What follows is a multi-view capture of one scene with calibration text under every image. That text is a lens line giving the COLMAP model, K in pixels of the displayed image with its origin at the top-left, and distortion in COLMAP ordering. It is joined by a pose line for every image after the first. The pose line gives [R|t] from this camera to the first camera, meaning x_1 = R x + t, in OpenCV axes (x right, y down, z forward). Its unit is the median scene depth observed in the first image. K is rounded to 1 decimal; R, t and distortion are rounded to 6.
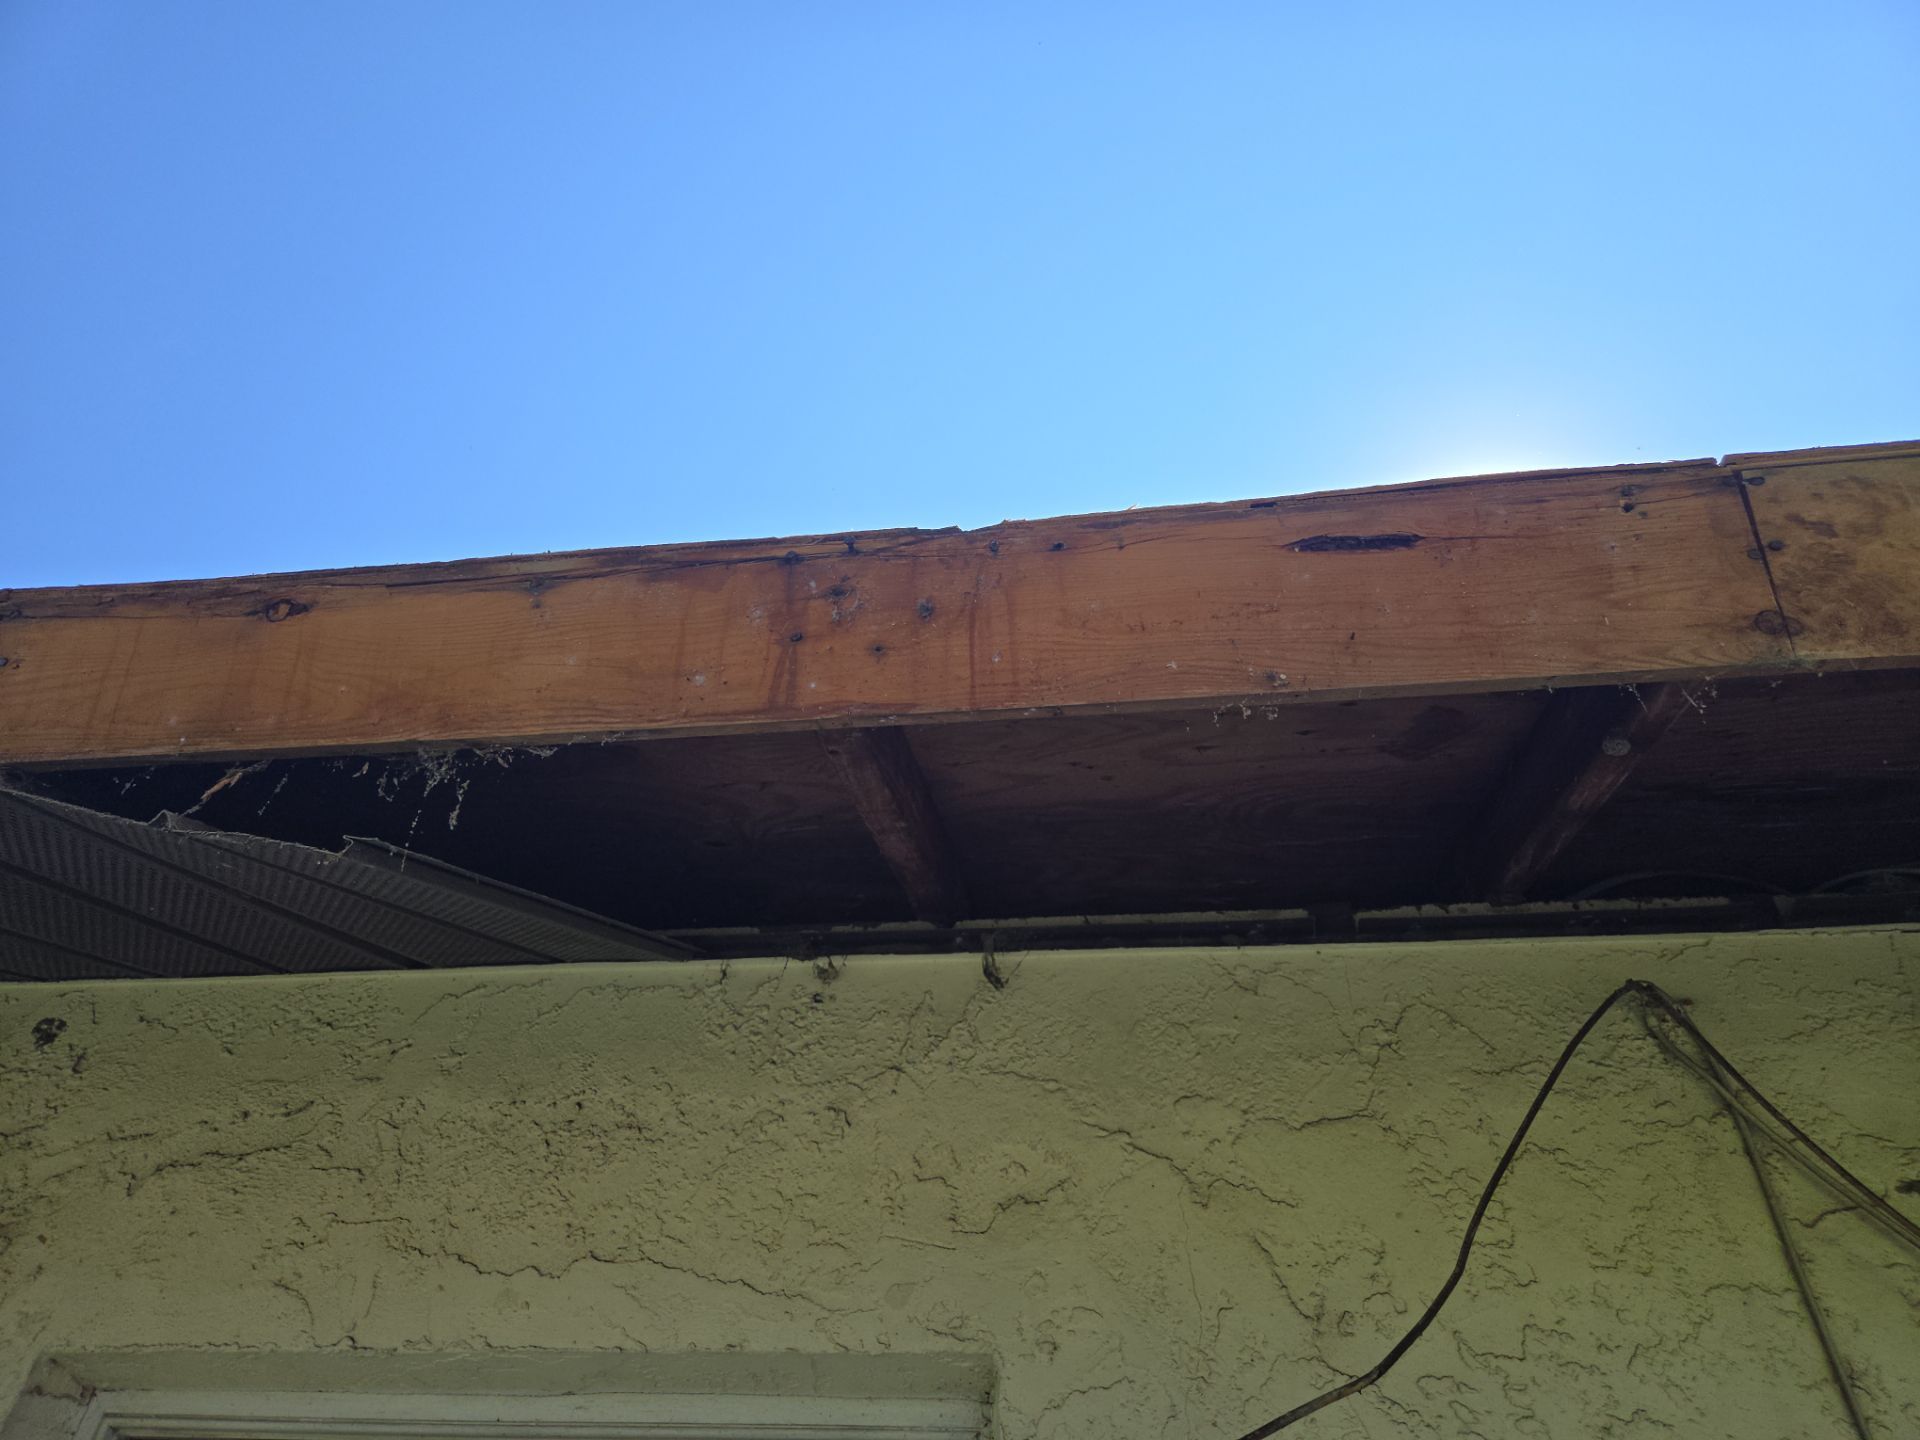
lens RADIAL K [[1261.9, 0, 960.0], [0, 1261.9, 720.0], [0, 0, 1]] dist [0.048880, -0.040402]
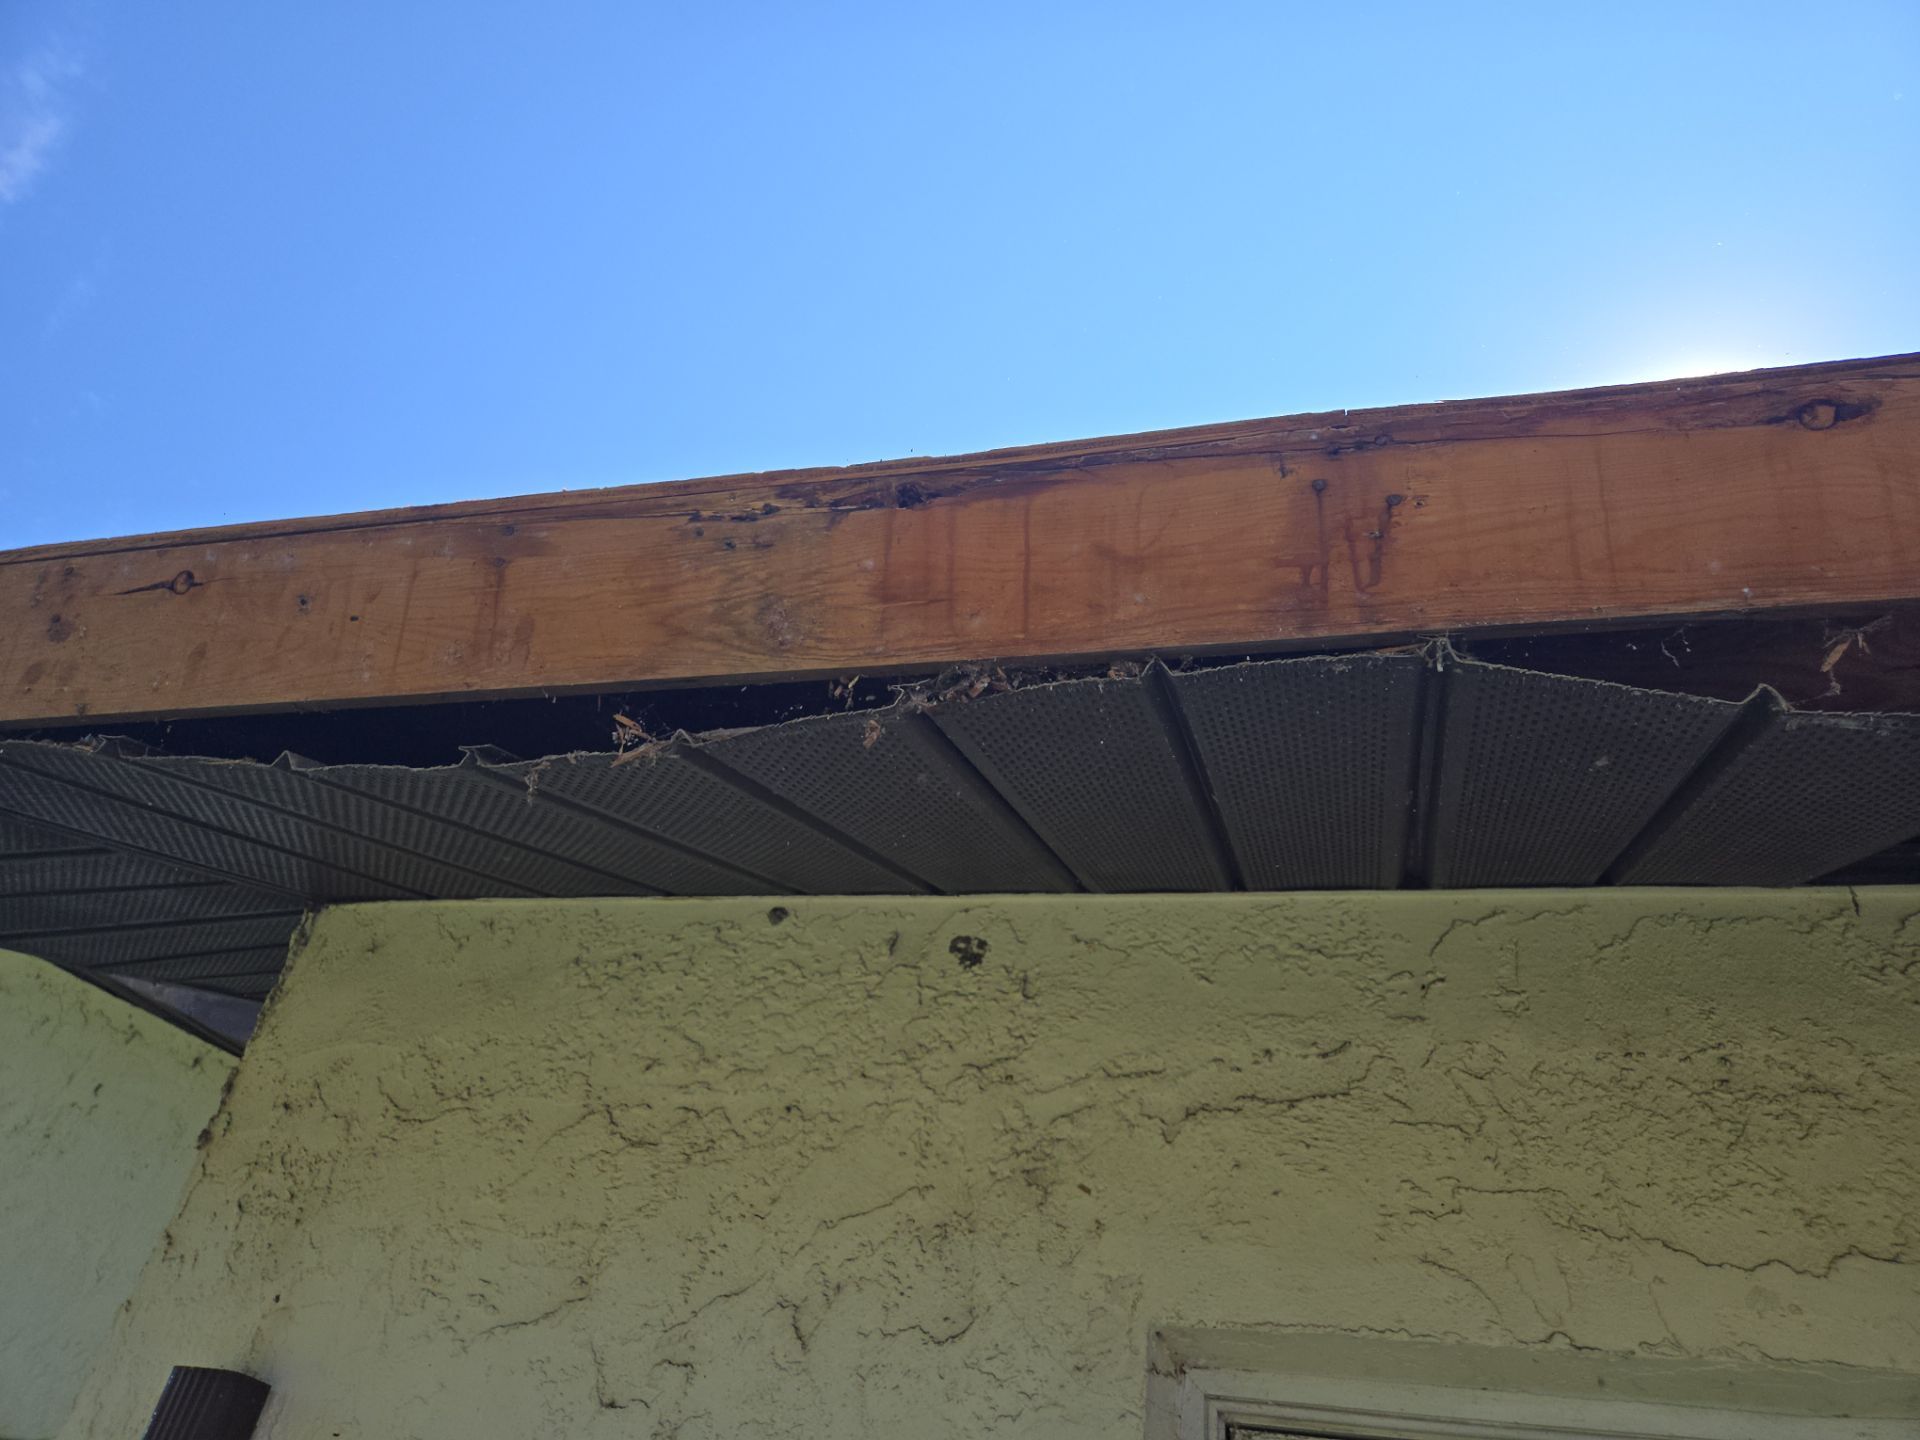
lens RADIAL K [[1261.9, 0, 960.0], [0, 1261.9, 720.0], [0, 0, 1]] dist [0.048880, -0.040402]
pose [[0.992715, -0.004364, -0.120407, -0.706300], [0.012463, 0.997702, 0.066596, 0.025641], [0.119840, -0.067611, 0.990488, 0.150842]]
